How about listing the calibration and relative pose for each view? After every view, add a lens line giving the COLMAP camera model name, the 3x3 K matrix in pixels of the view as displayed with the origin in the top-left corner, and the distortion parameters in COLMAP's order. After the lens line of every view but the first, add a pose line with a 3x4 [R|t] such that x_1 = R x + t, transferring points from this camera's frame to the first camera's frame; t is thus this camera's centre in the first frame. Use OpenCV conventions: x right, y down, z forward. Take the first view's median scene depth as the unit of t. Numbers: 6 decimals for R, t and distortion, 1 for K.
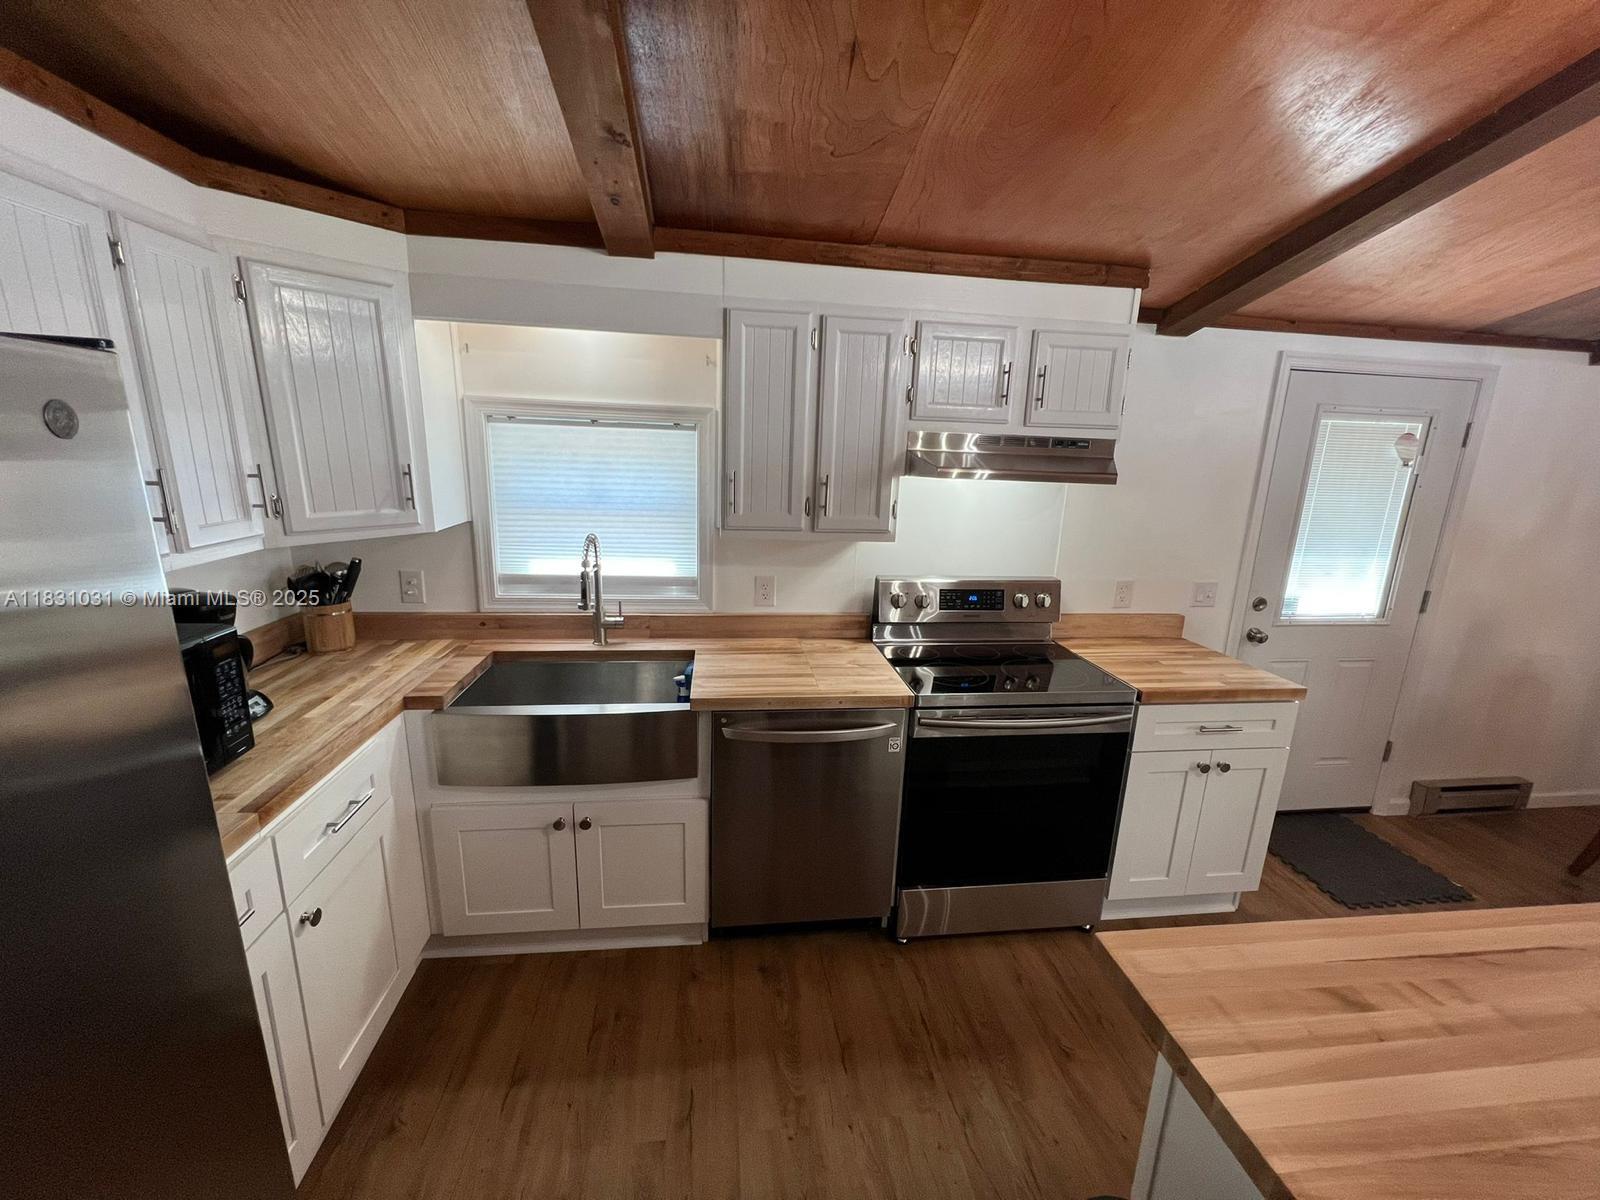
lens RADIAL K [[642.1, 0, 799.7], [0, 642.1, 601.9], [0, 0, 1]] dist [-0.001128, 0.000004]
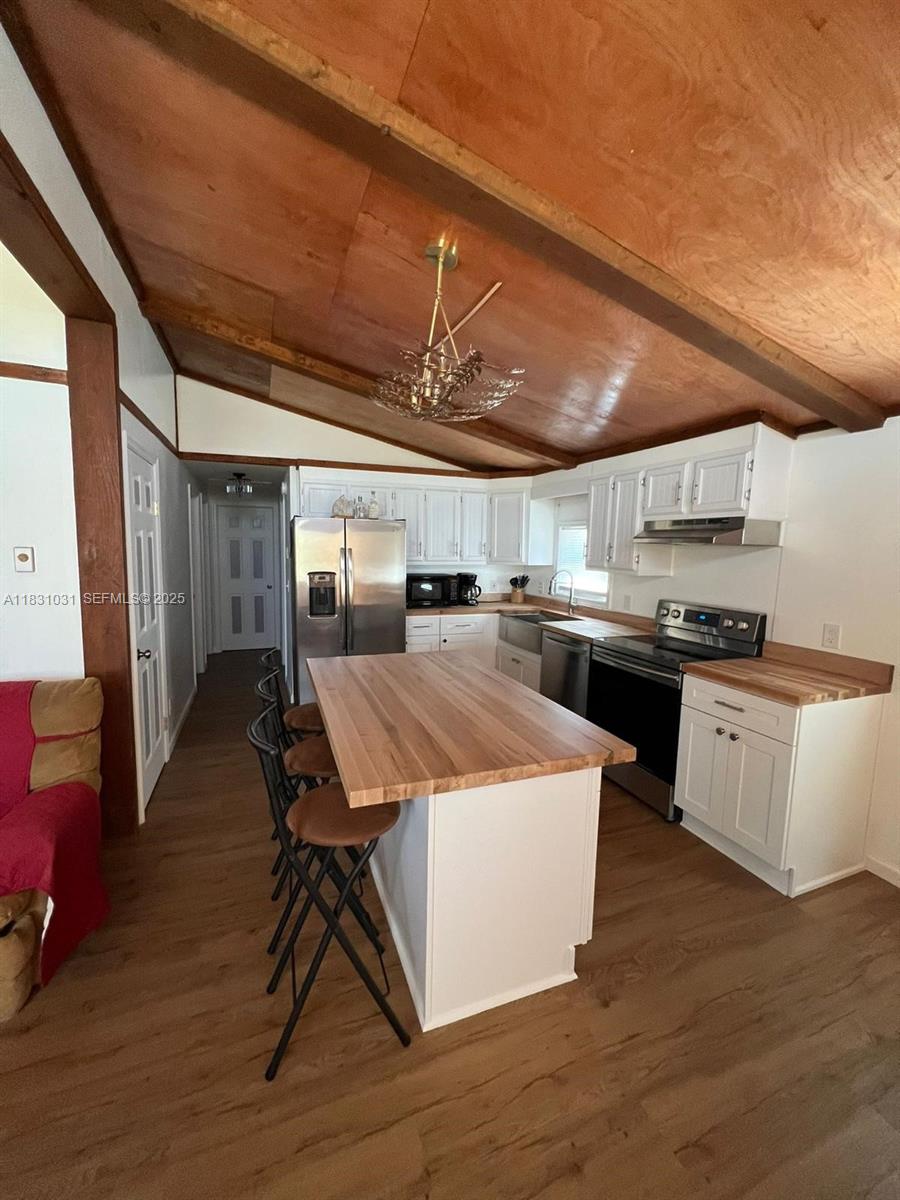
lens RADIAL K [[481.5, 0, 447.7], [0, 481.5, 599.8], [0, 0, 1]] dist [-0.001128, 0.000004]
pose [[0.242347, 0.078880, -0.966978, 1.510059], [-0.237257, 0.971246, 0.019766, 0.094417], [0.940732, 0.224632, 0.254093, 0.076909]]
